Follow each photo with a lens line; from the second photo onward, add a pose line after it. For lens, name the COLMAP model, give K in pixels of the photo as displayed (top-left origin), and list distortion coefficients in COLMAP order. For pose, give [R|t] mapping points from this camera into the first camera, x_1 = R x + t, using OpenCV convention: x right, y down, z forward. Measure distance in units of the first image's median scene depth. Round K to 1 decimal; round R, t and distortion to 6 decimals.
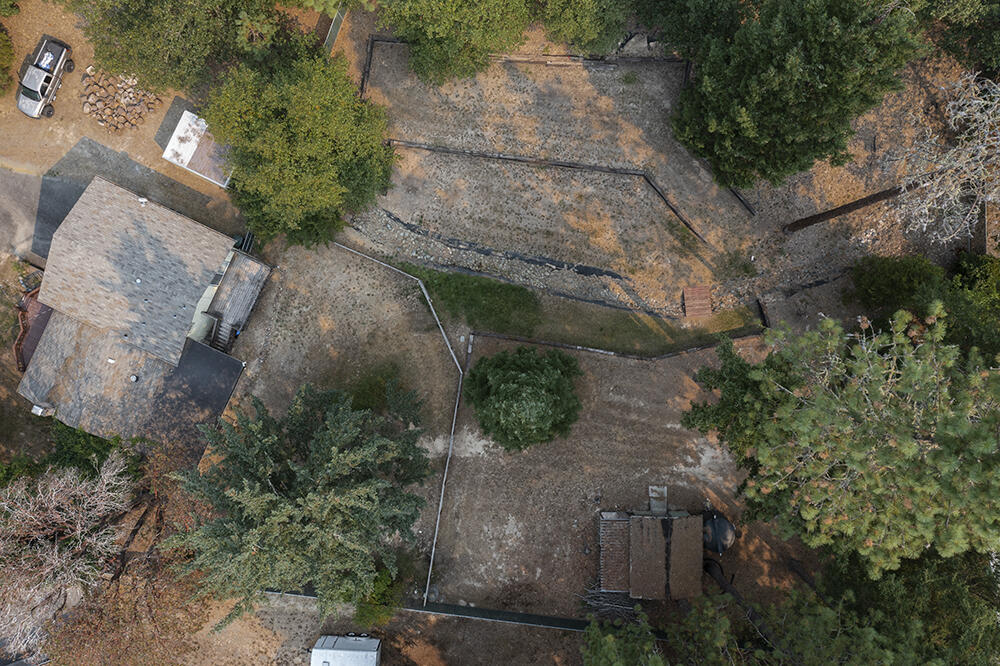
lens RADIAL K [[783.0, 0, 500.0], [0, 783.0, 333.0], [0, 0, 1]] dist [-0.010070, 0.001960]
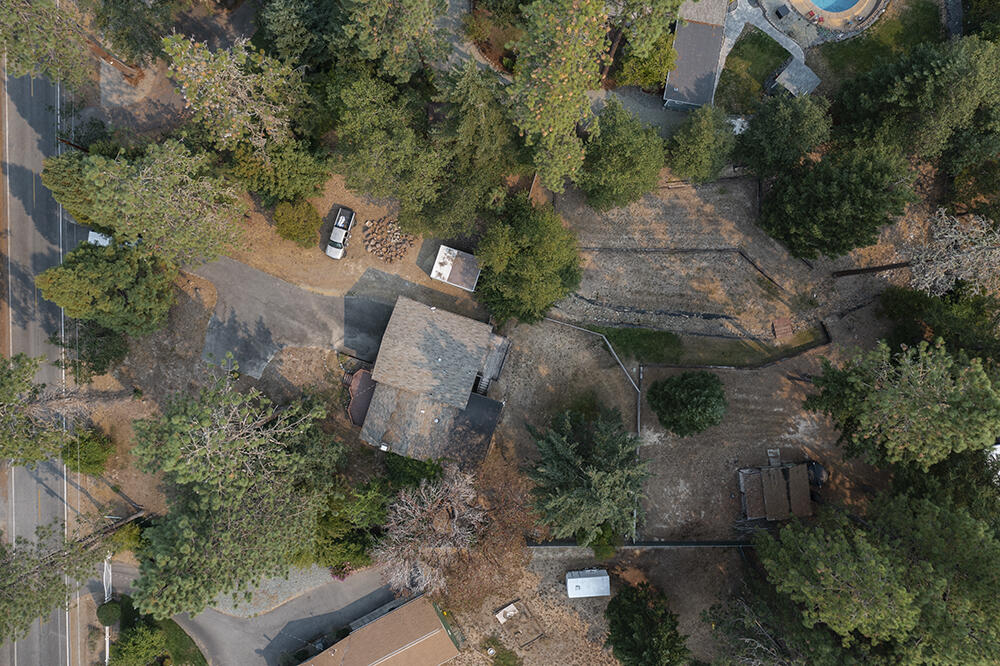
lens RADIAL K [[783.0, 0, 500.0], [0, 783.0, 333.0], [0, 0, 1]] dist [-0.010070, 0.001960]
pose [[0.992878, -0.119116, 0.002083, -0.309796], [0.119122, 0.992875, -0.003121, -0.092750], [-0.001696, 0.003347, 0.999993, -0.550096]]
